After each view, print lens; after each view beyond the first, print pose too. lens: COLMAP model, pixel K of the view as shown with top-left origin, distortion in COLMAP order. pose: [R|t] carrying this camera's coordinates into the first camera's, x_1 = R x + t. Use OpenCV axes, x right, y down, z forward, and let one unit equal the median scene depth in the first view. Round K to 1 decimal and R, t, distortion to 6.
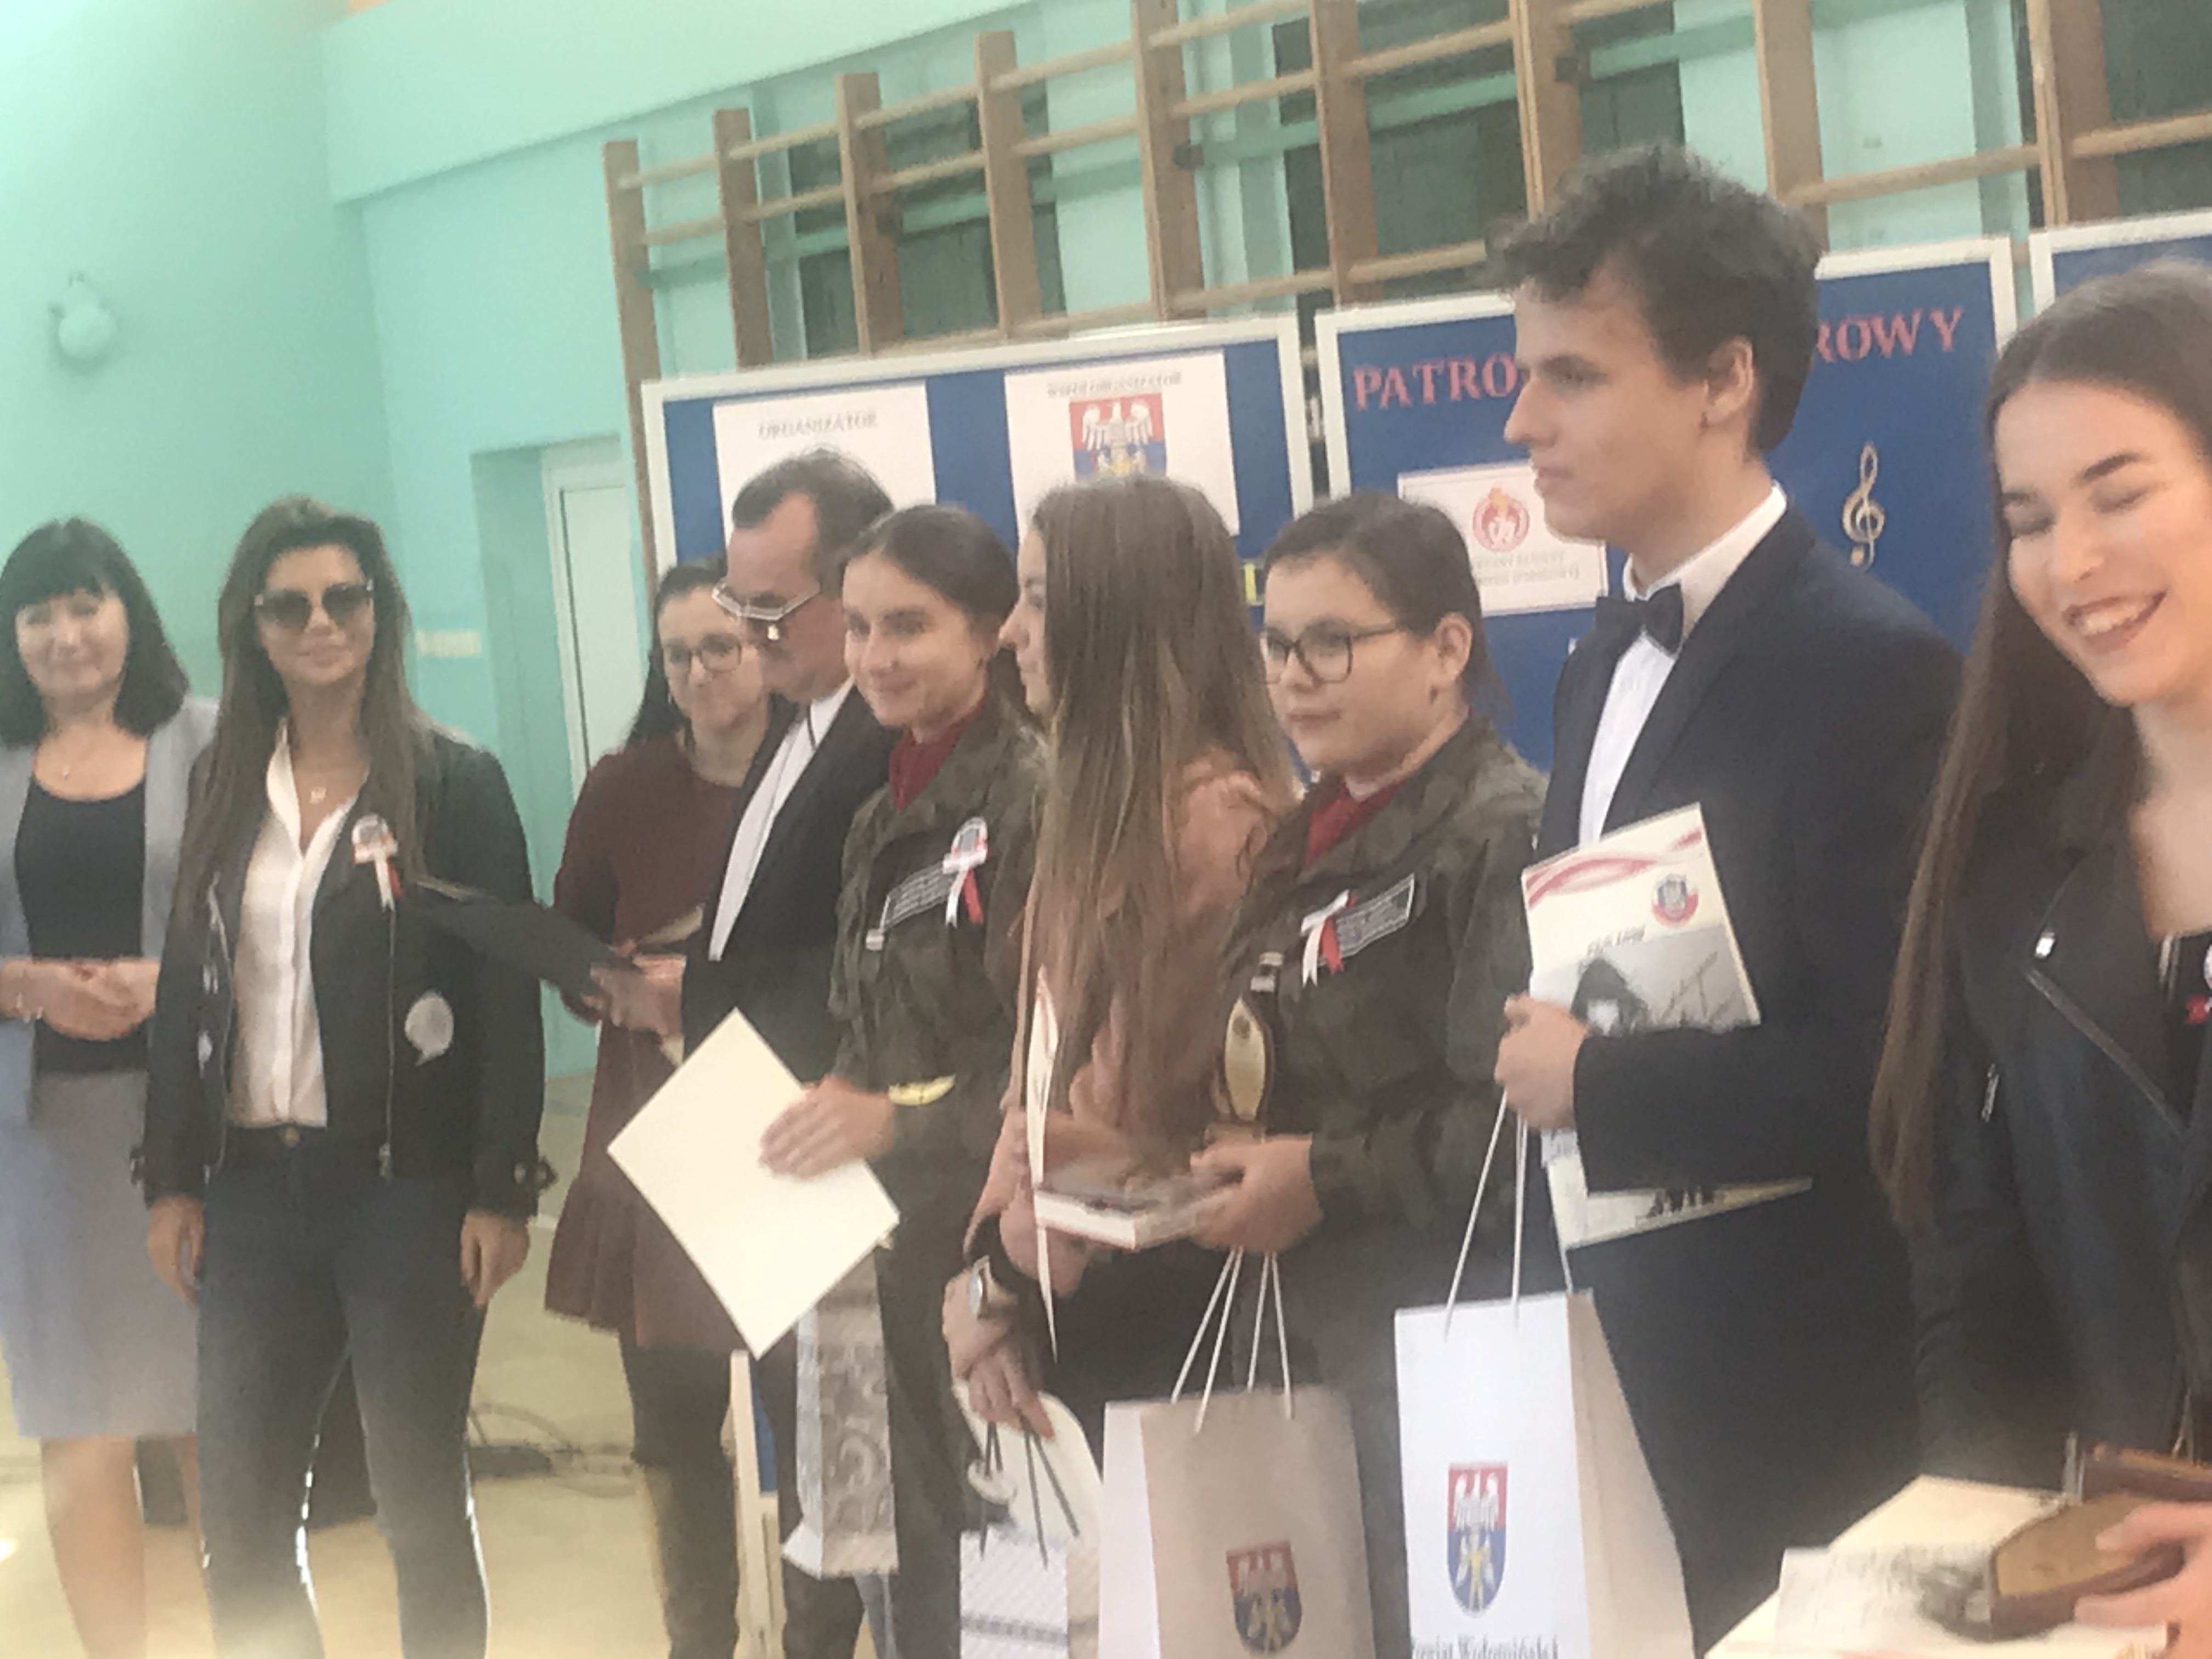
lens RADIAL K [[5768.9, 0, 1102.9], [0, 5768.9, 707.5], [0, 0, 1]] dist [0.187144, -0.333104]
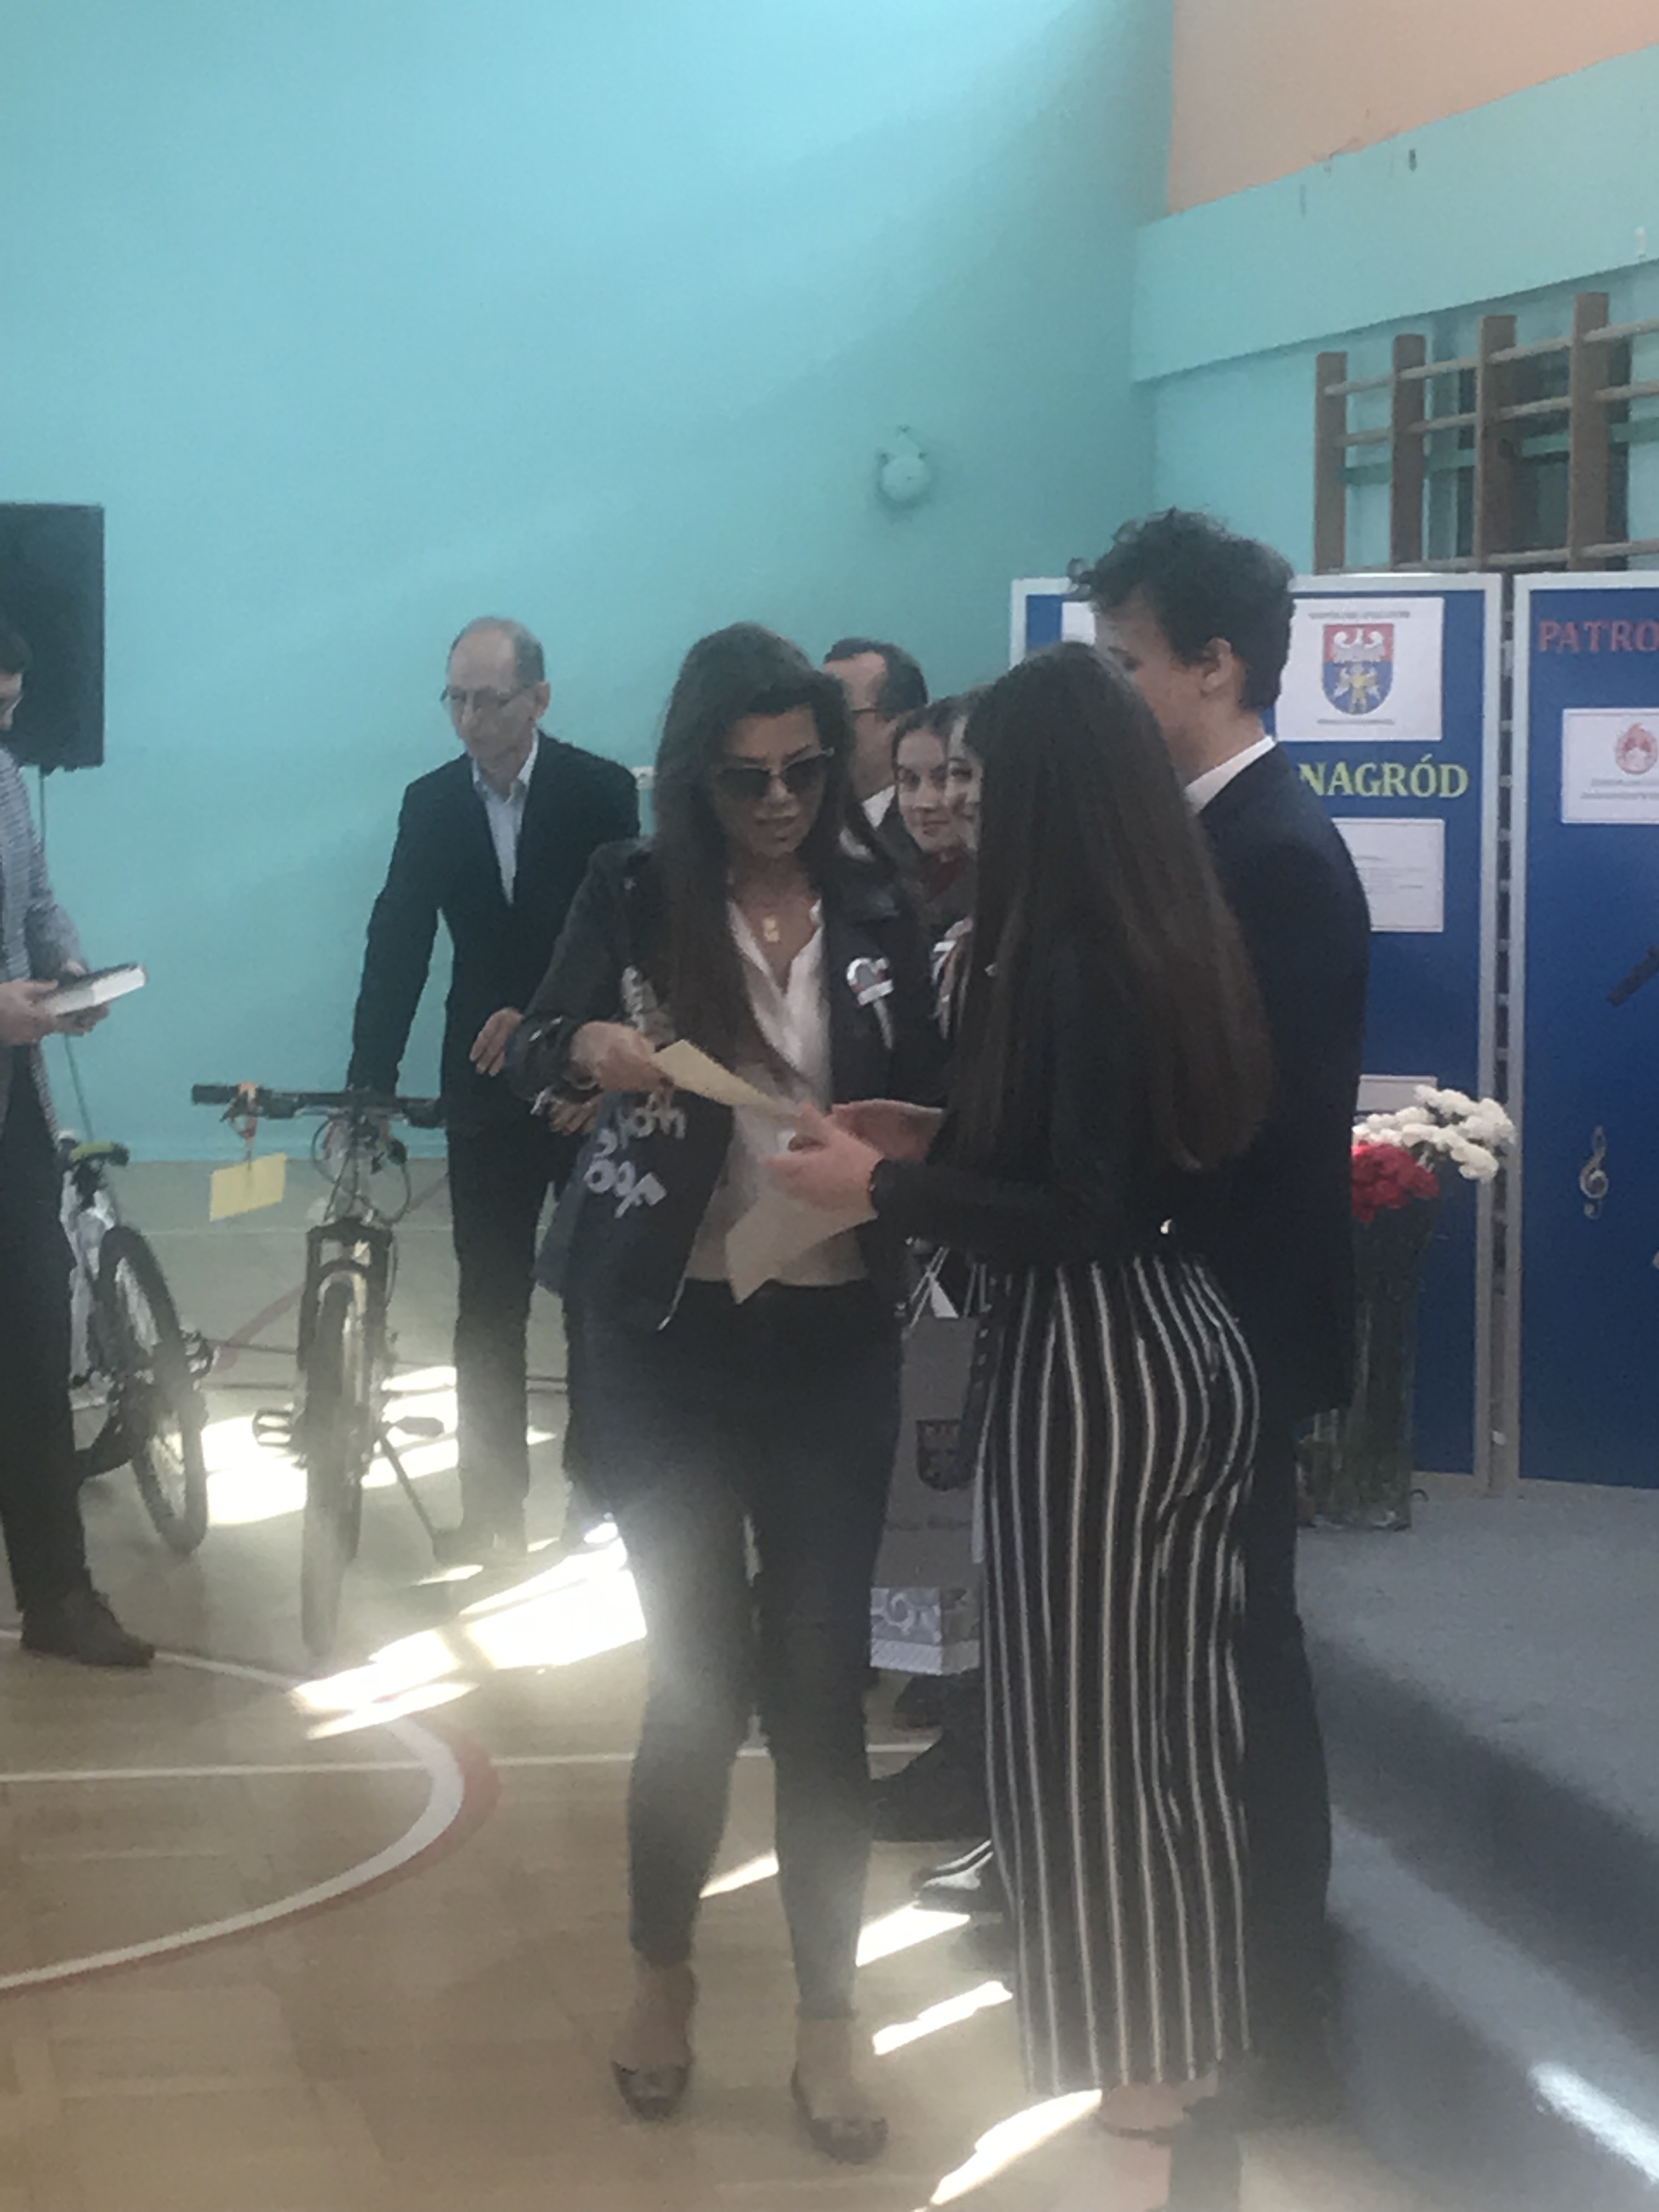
lens RADIAL K [[5742.5, 0, 828.8], [0, 5742.5, 1106.9], [0, 0, 1]] dist [0.019507, -0.683278]
pose [[0.968379, 0.110835, -0.223513, 0.151234], [-0.100823, 0.993341, 0.055757, -0.005767], [0.228204, -0.031458, 0.973105, -0.215983]]
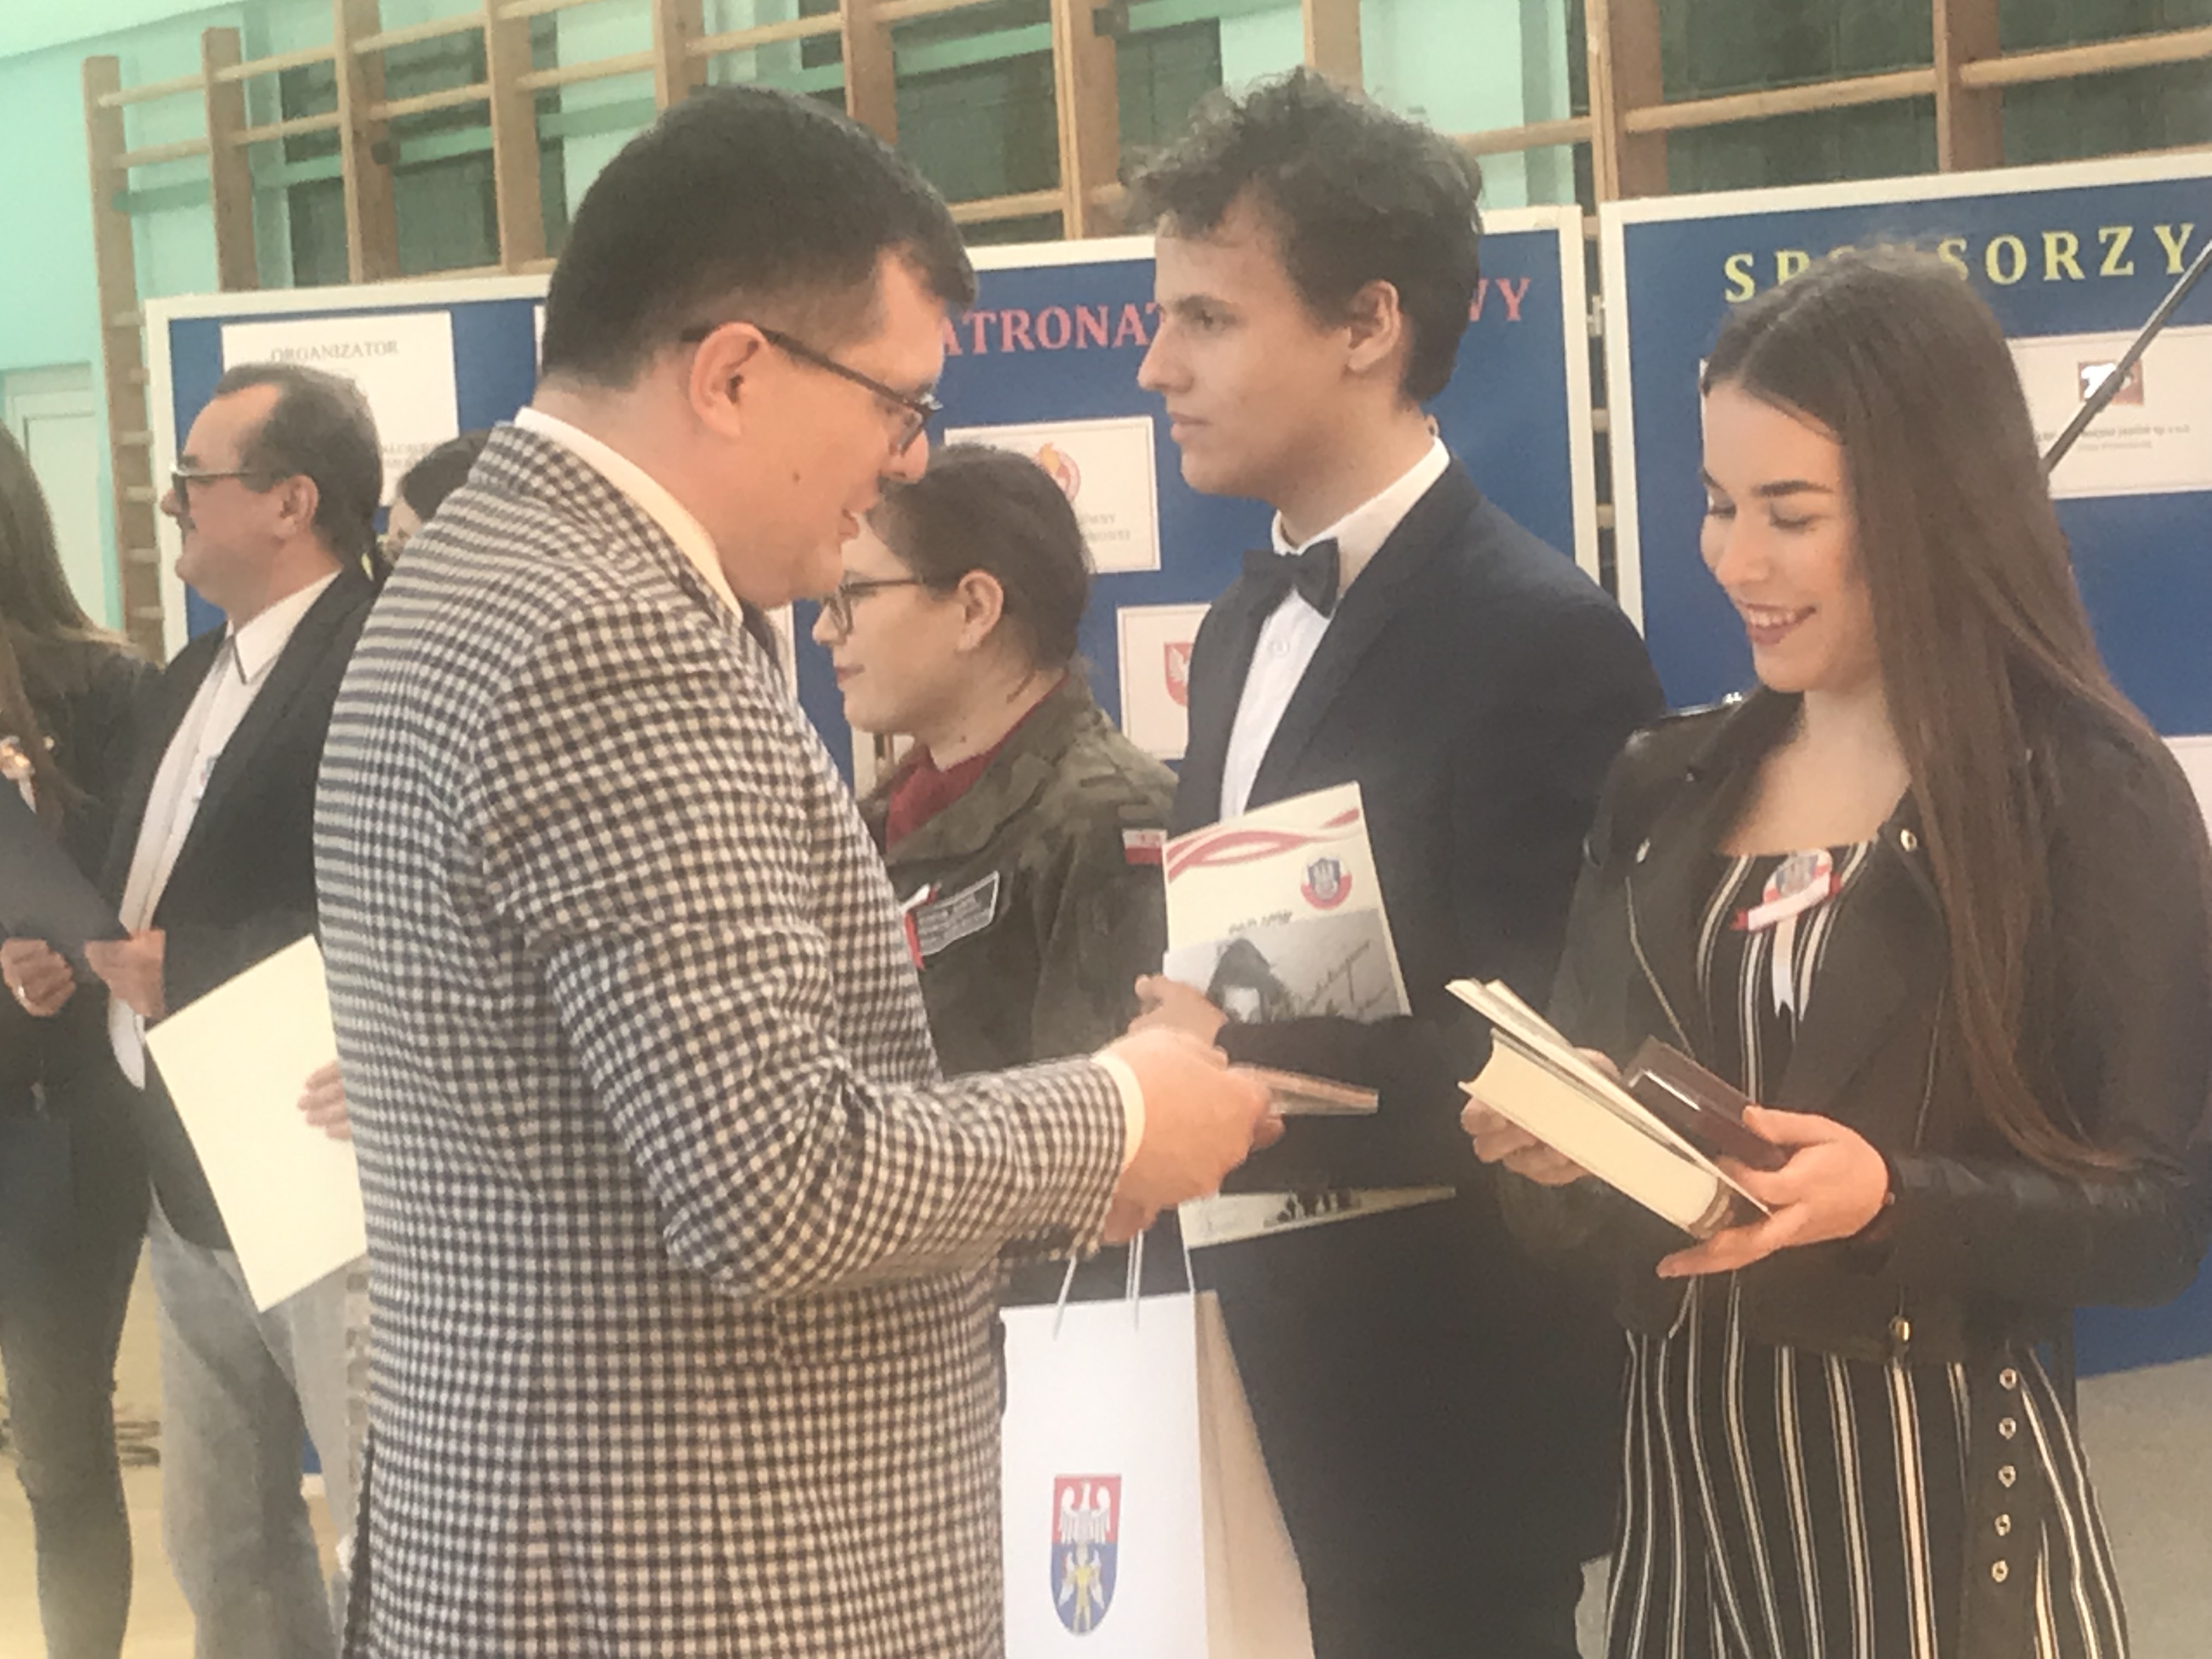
lens RADIAL K [[5671.3, 0, 1074.1], [0, 5671.3, 922.1], [0, 0, 1]] dist [0.258862, -0.930490]
pose [[0.995121, 0.031914, 0.093361, -0.010970], [-0.035939, 0.998481, 0.041752, 0.001476], [-0.091887, -0.044903, 0.994756, 0.039705]]
